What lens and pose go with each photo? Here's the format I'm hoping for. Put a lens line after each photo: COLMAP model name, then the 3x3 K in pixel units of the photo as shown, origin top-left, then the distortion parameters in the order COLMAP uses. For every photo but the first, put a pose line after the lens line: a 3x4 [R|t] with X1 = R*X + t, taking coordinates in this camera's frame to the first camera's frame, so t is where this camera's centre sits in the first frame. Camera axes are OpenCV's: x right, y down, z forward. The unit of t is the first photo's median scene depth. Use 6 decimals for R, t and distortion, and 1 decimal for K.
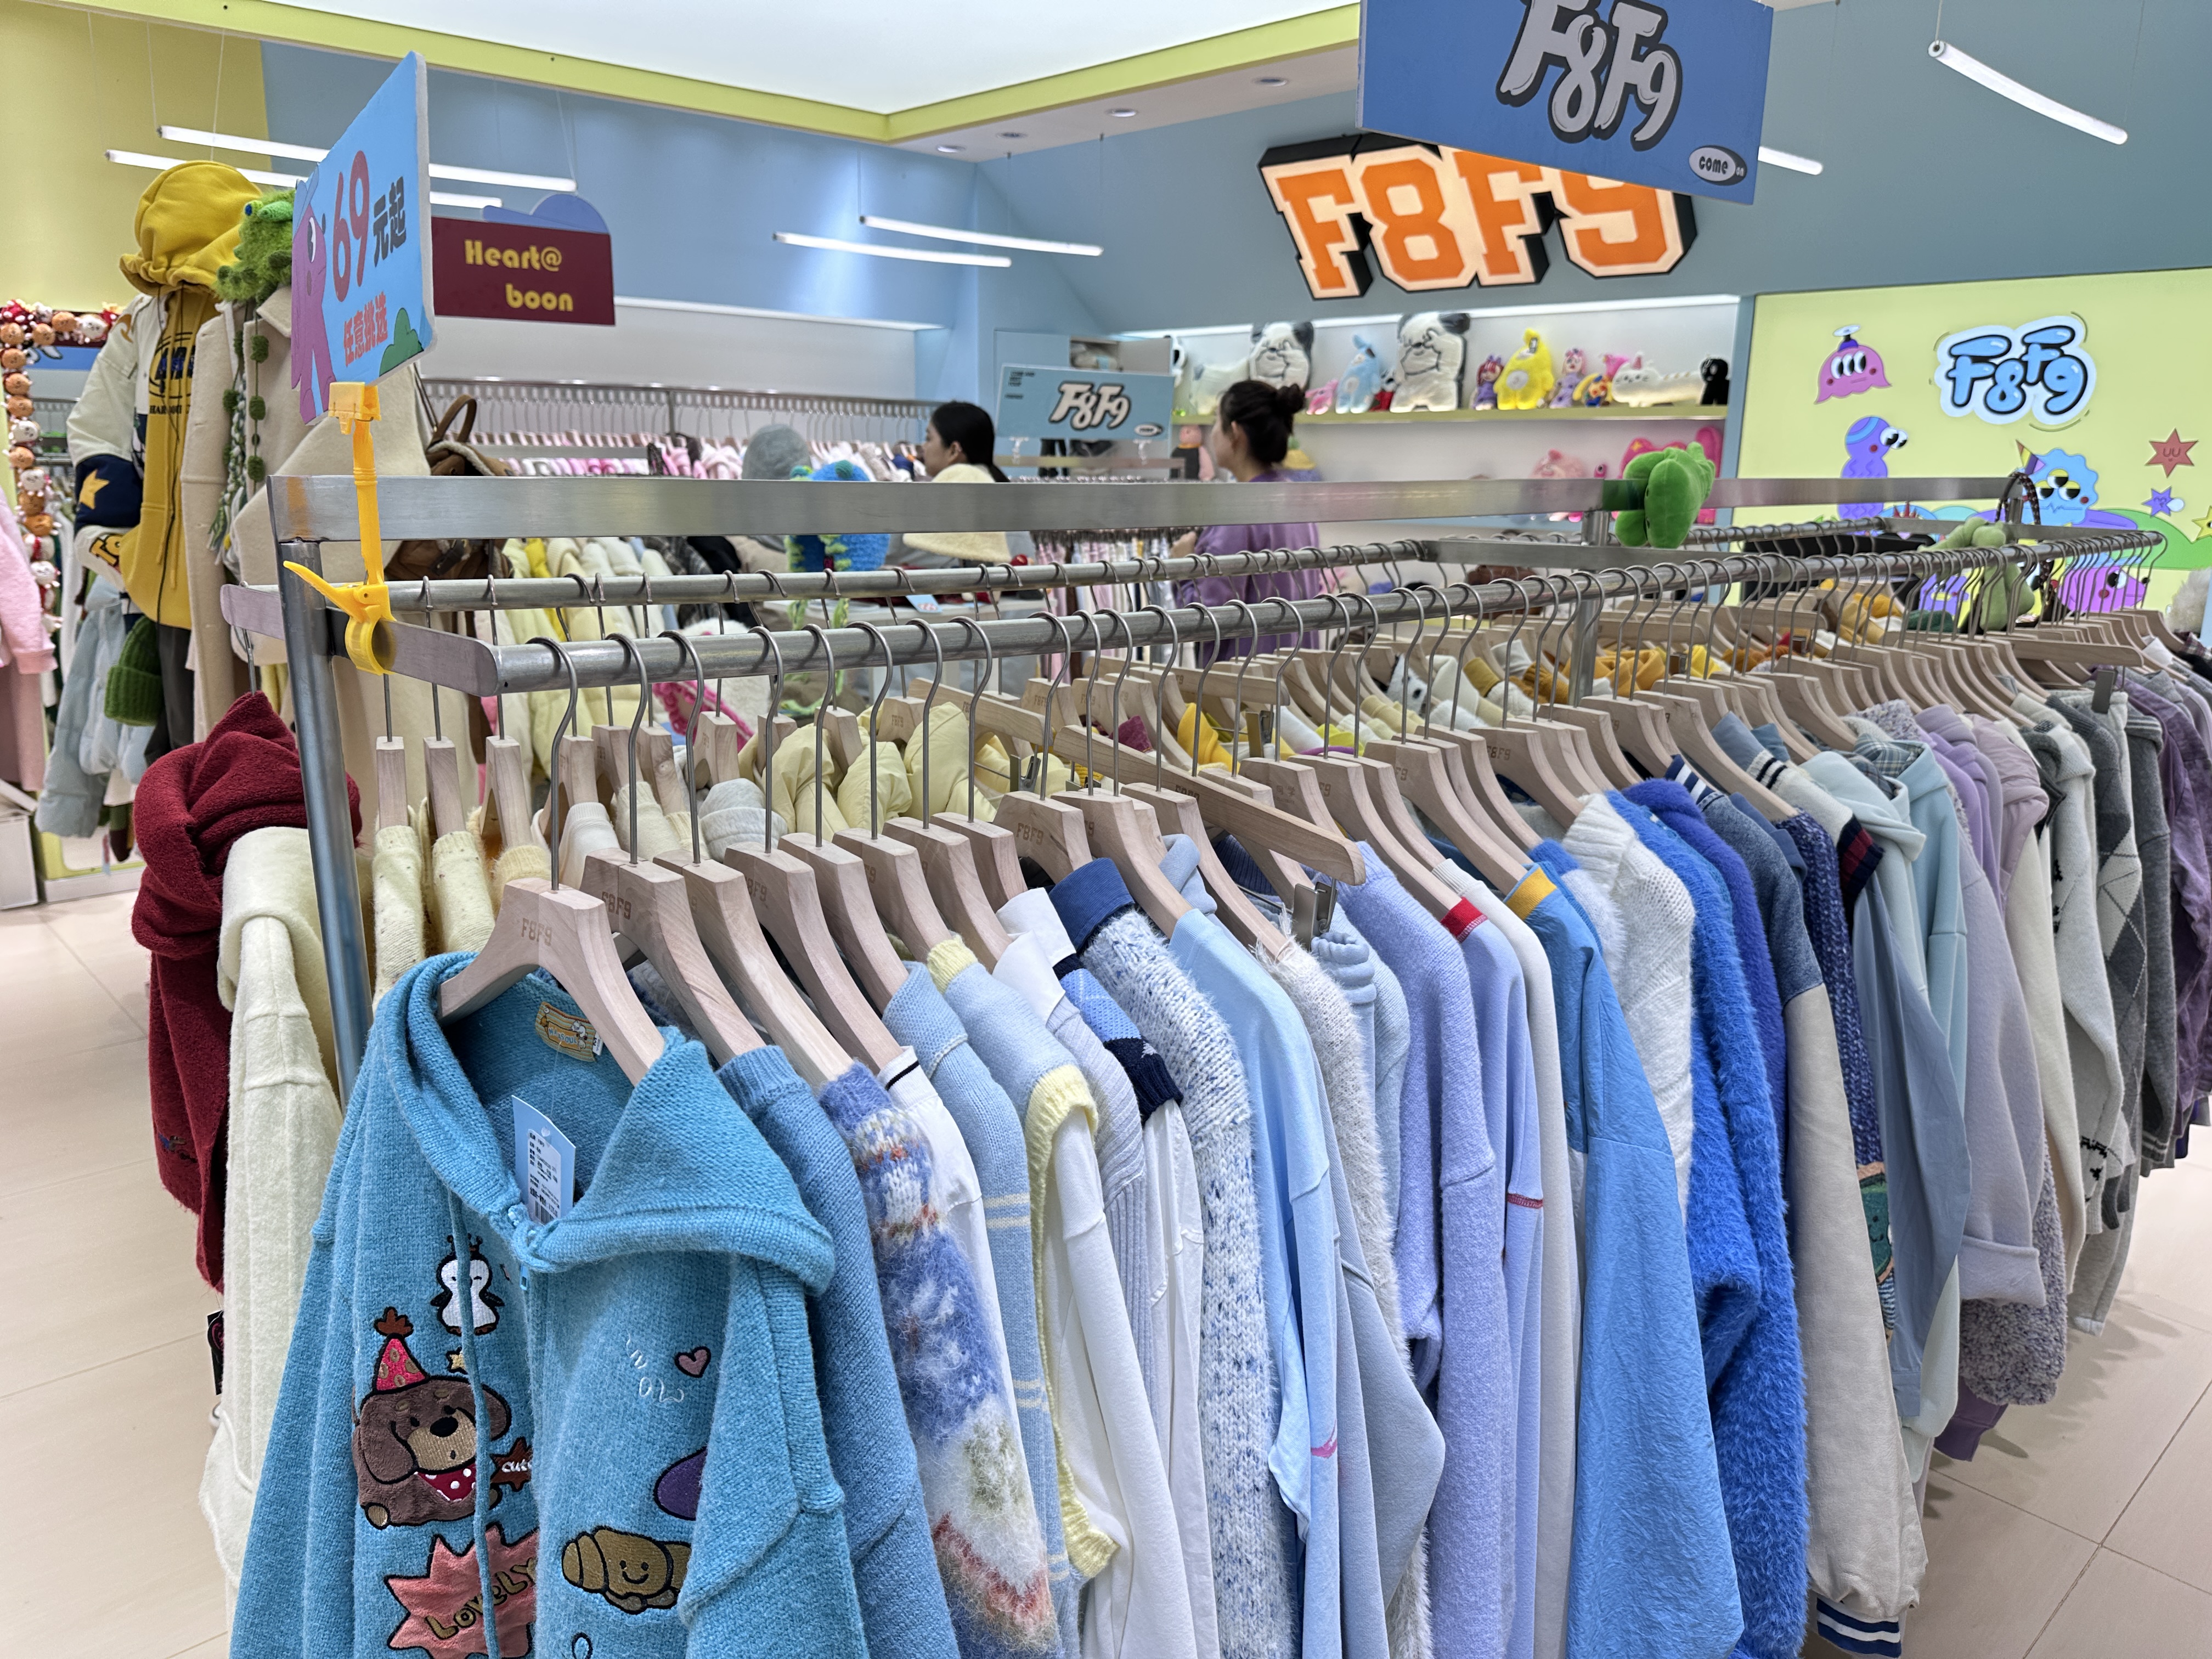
lens RADIAL K [[1561.0, 0, 1098.4], [0, 1561.0, 823.1], [0, 0, 1]] dist [0.011812, -0.010394]
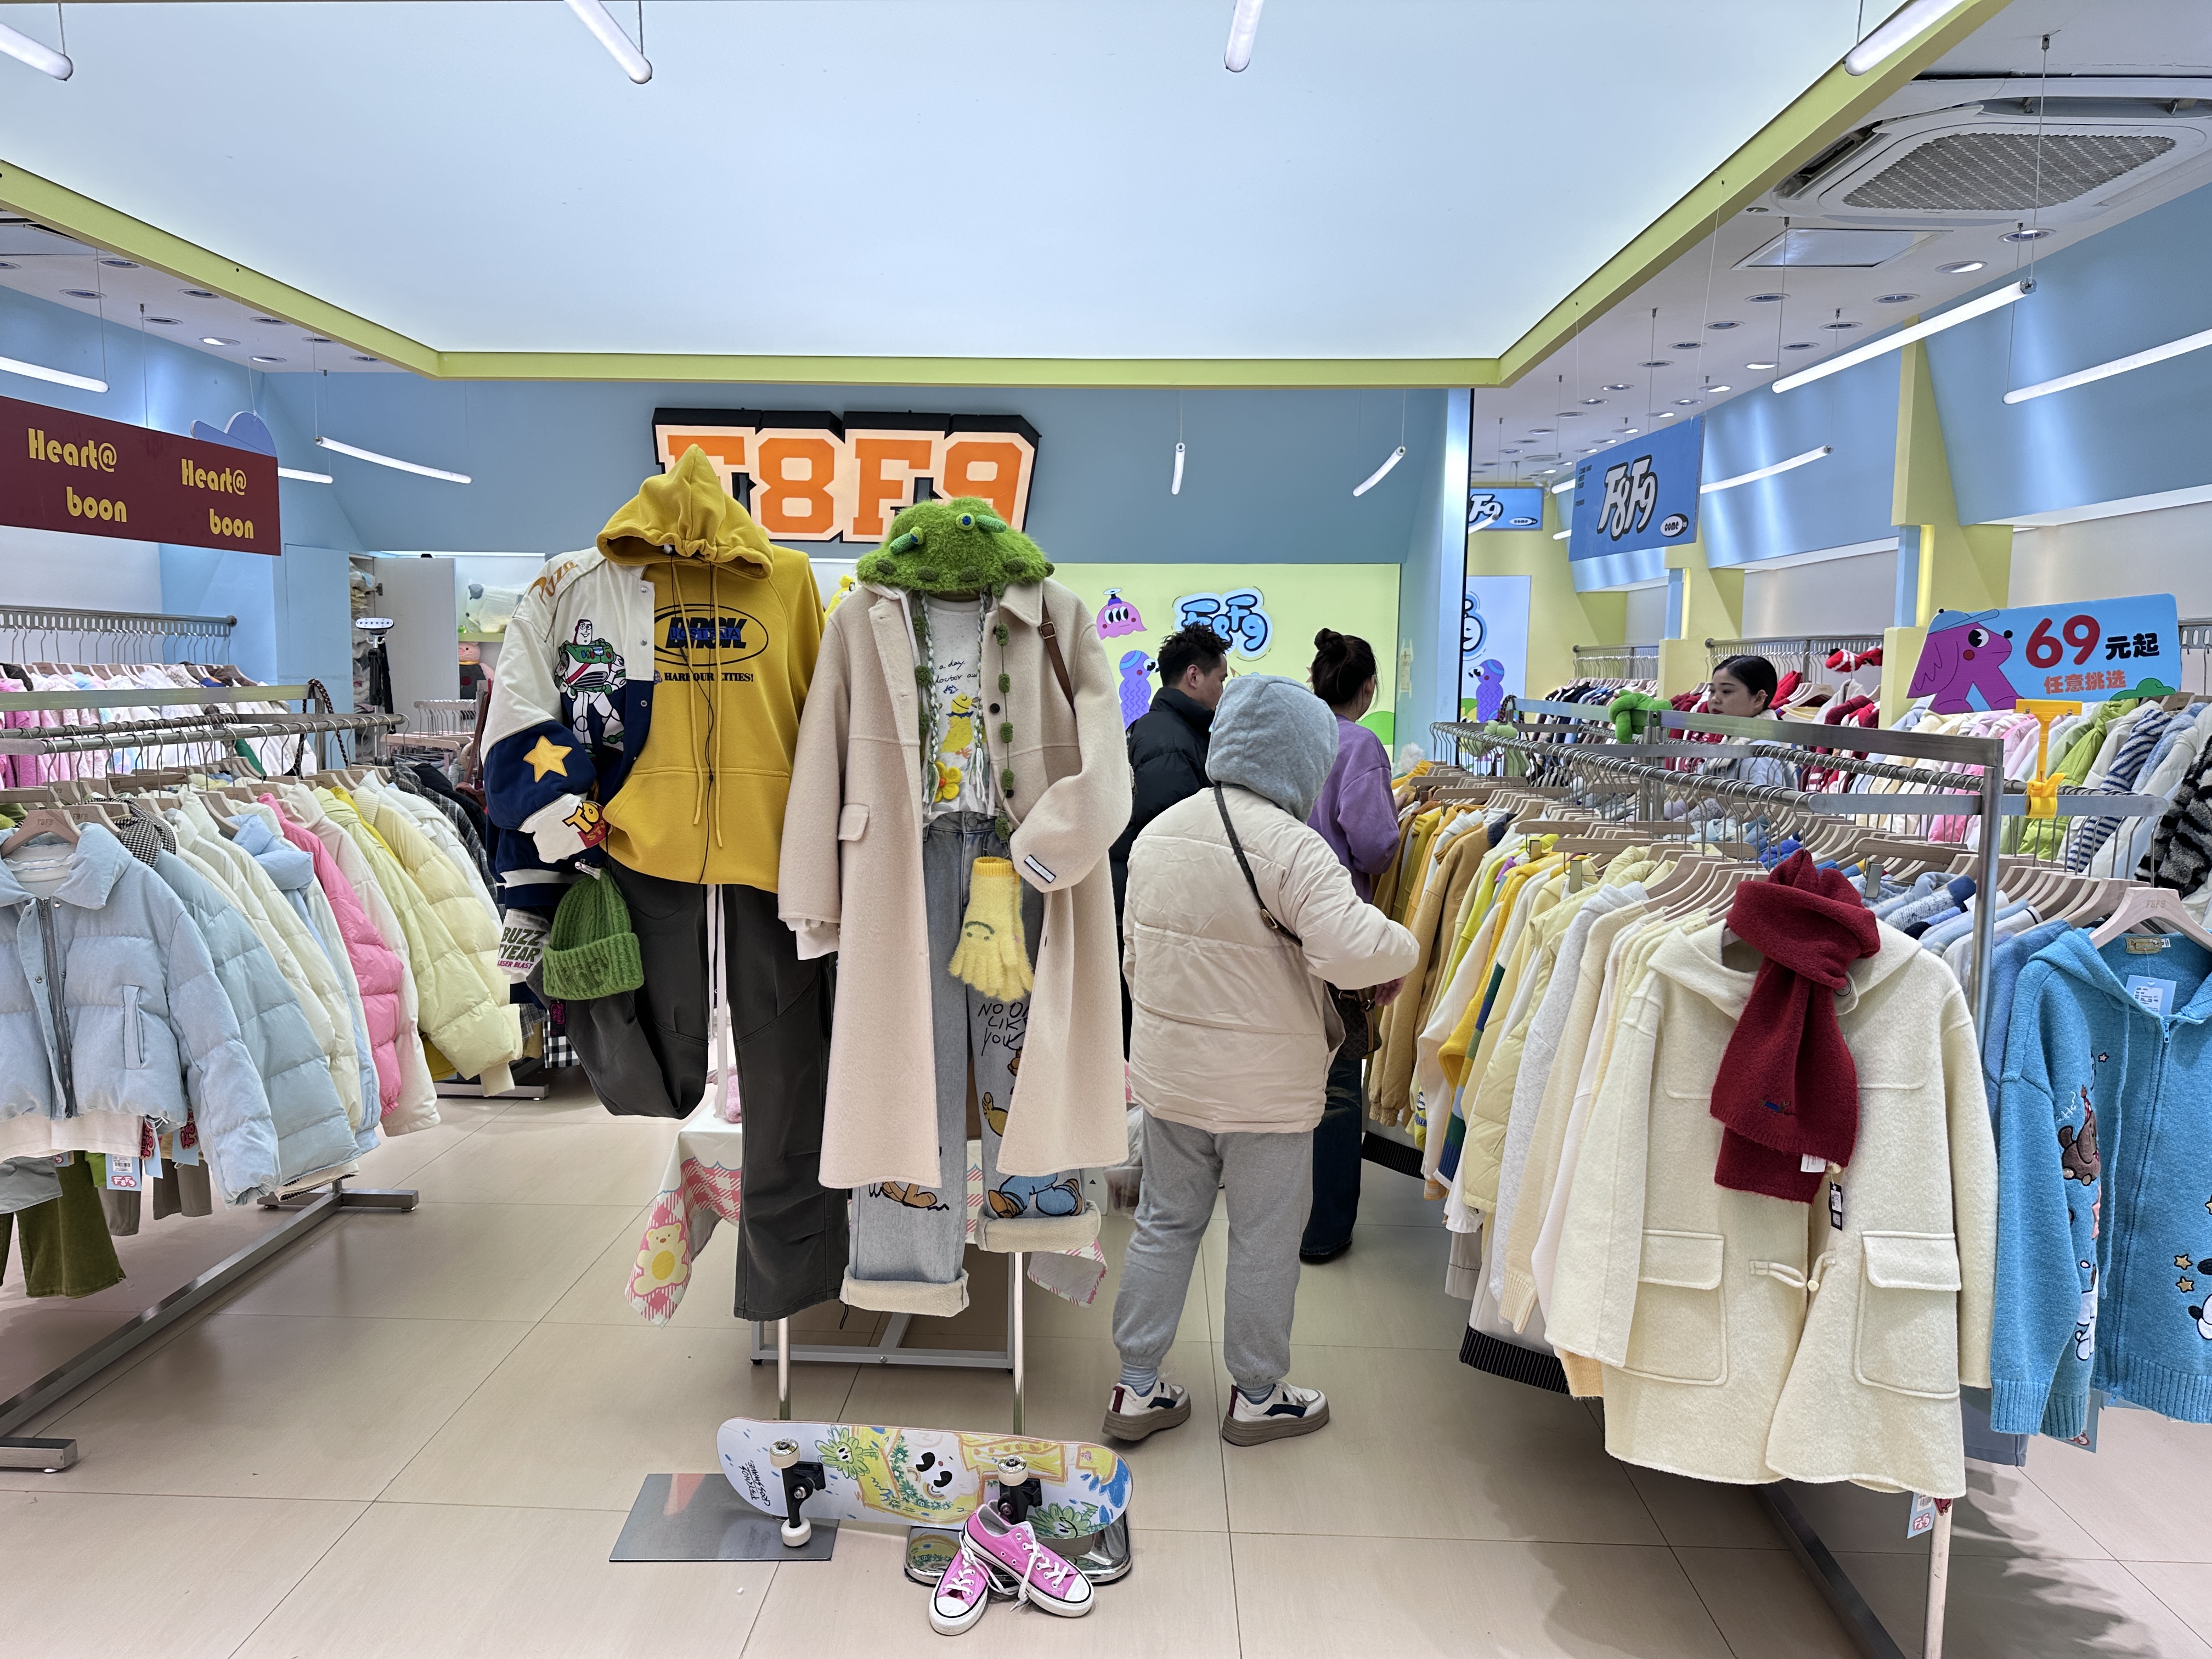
lens RADIAL K [[1561.0, 0, 1120.0], [0, 1561.0, 835.3], [0, 0, 1]] dist [0.011812, -0.010394]
pose [[0.696054, -0.083750, 0.713088, -0.575668], [0.167163, 0.984784, -0.047511, -0.033891], [-0.698258, 0.152272, 0.699463, 0.055031]]
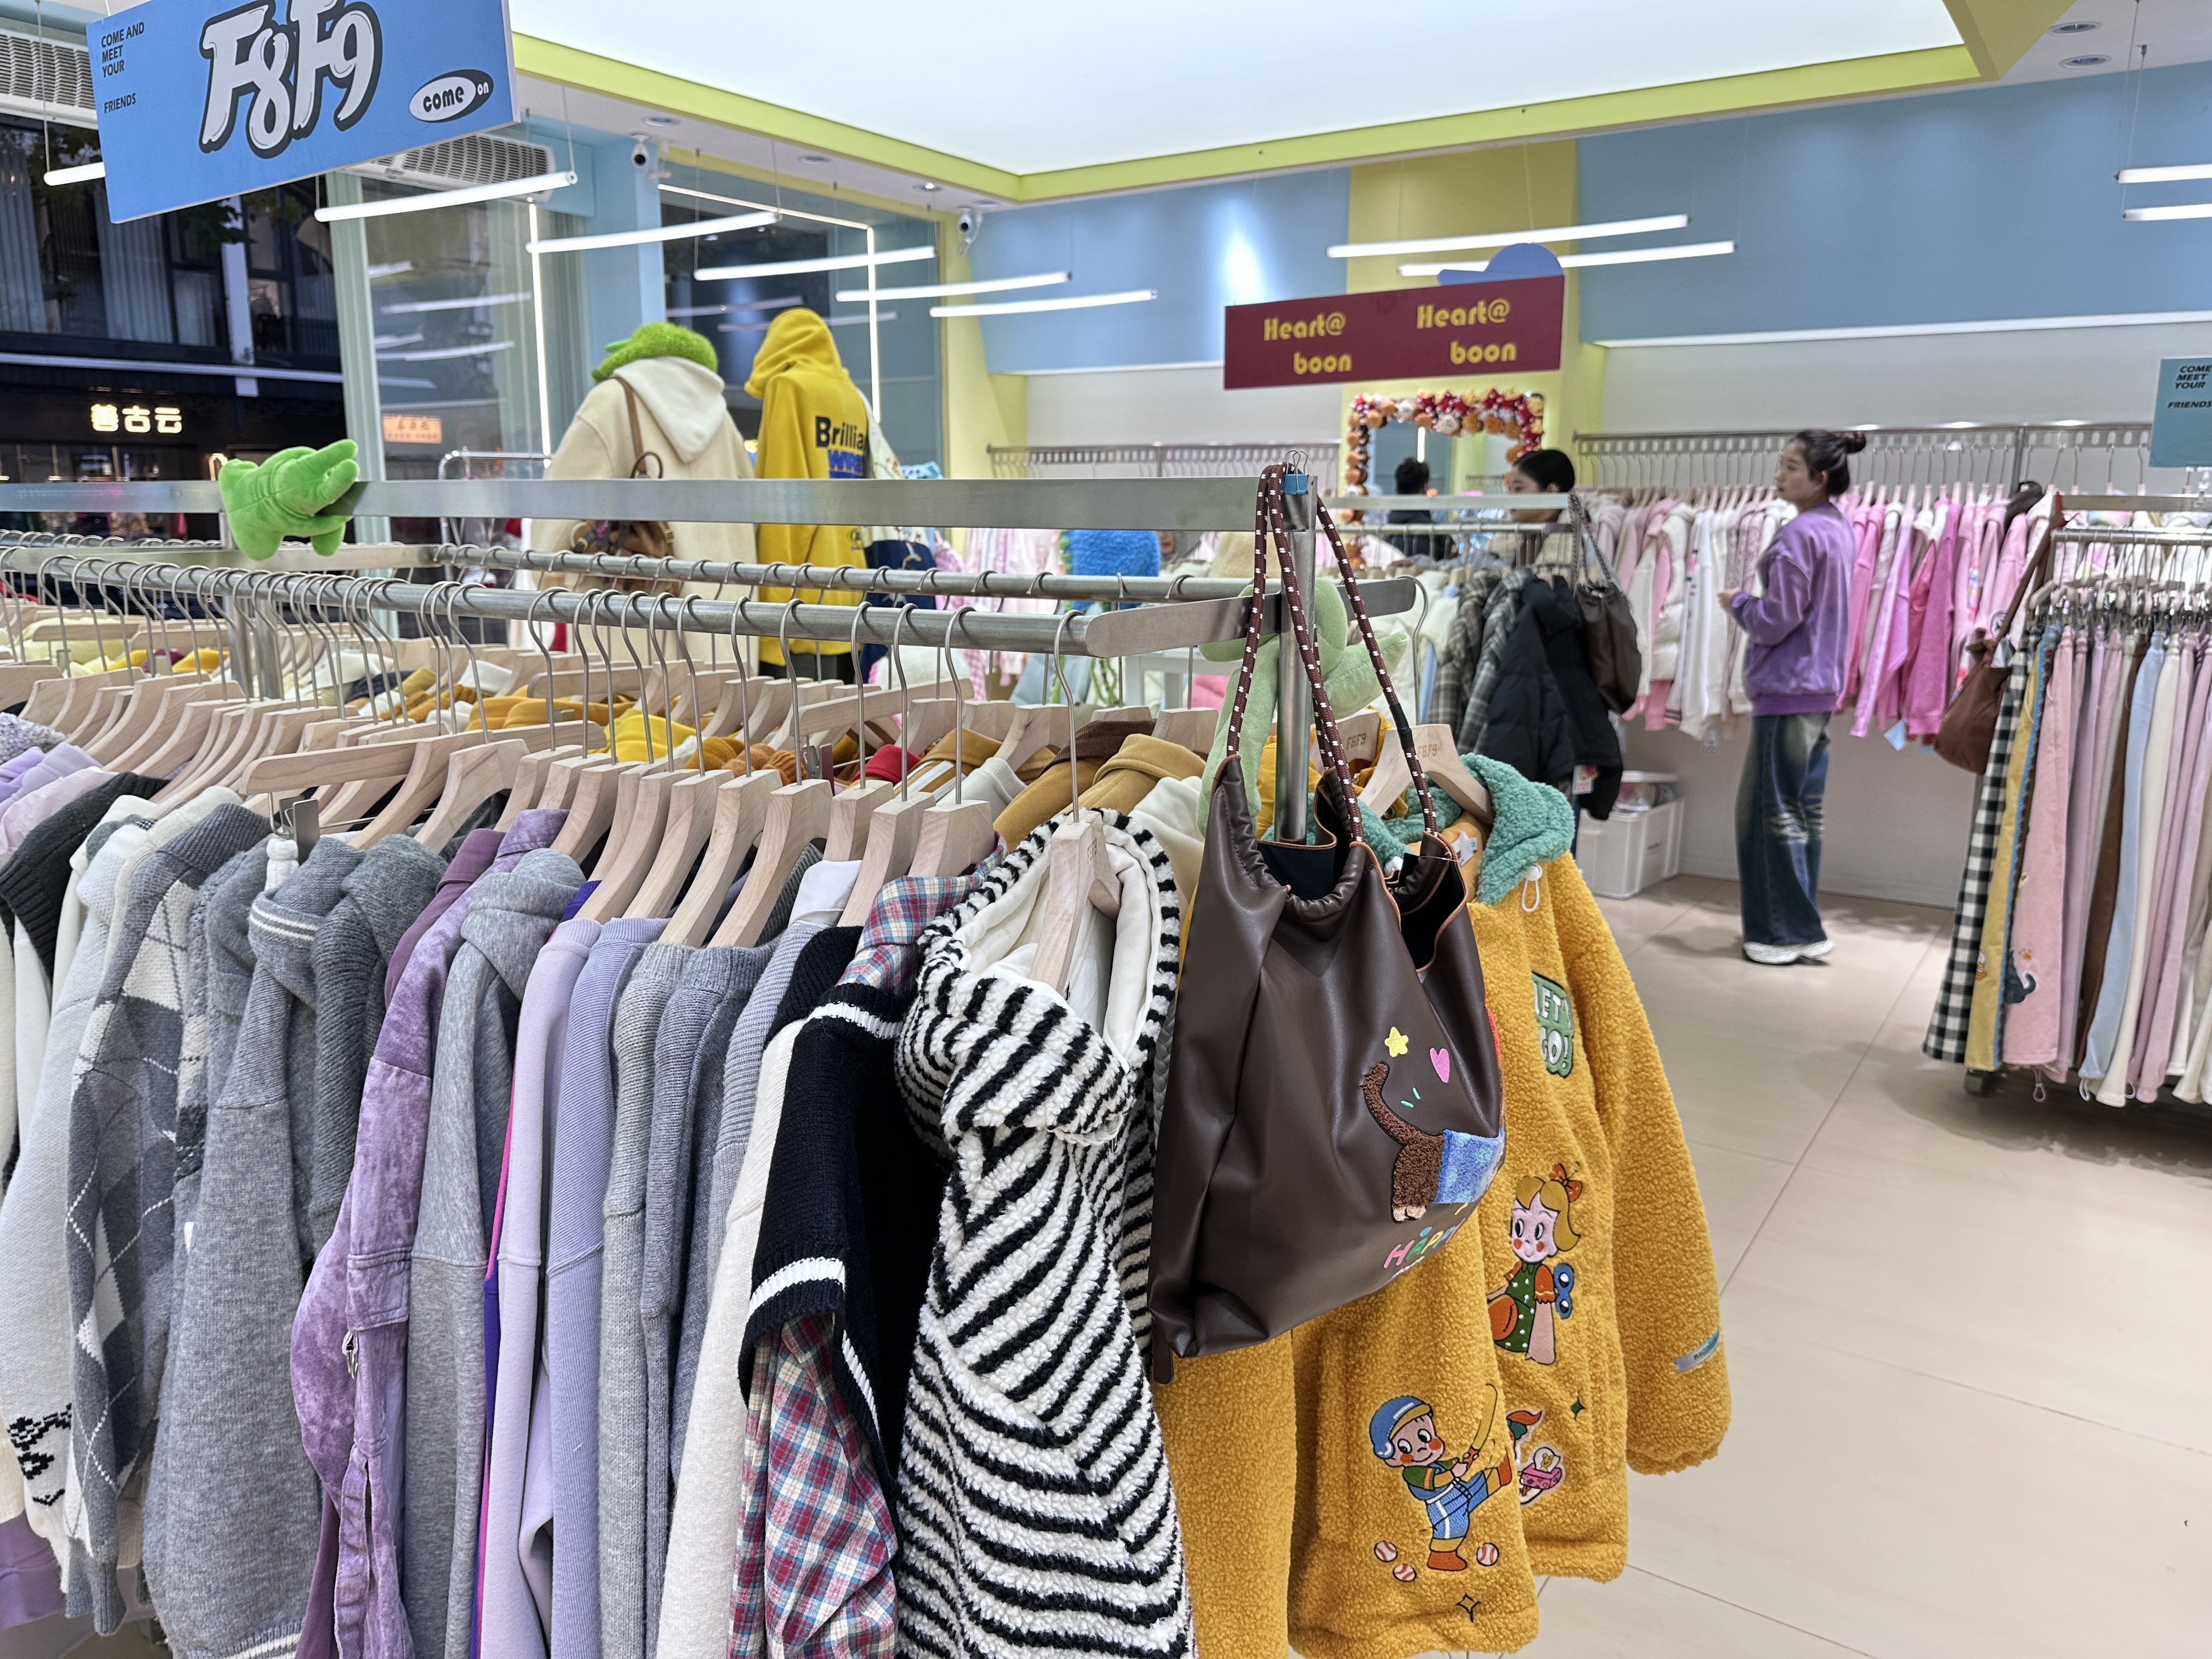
lens RADIAL K [[1561.0, 0, 1102.5], [0, 1561.0, 826.8], [0, 0, 1]] dist [0.011812, -0.010394]
pose [[0.217171, 0.182600, -0.958902, 0.550554], [-0.225816, 0.965098, 0.132637, -0.101948], [0.949655, 0.187731, 0.250825, 0.500728]]
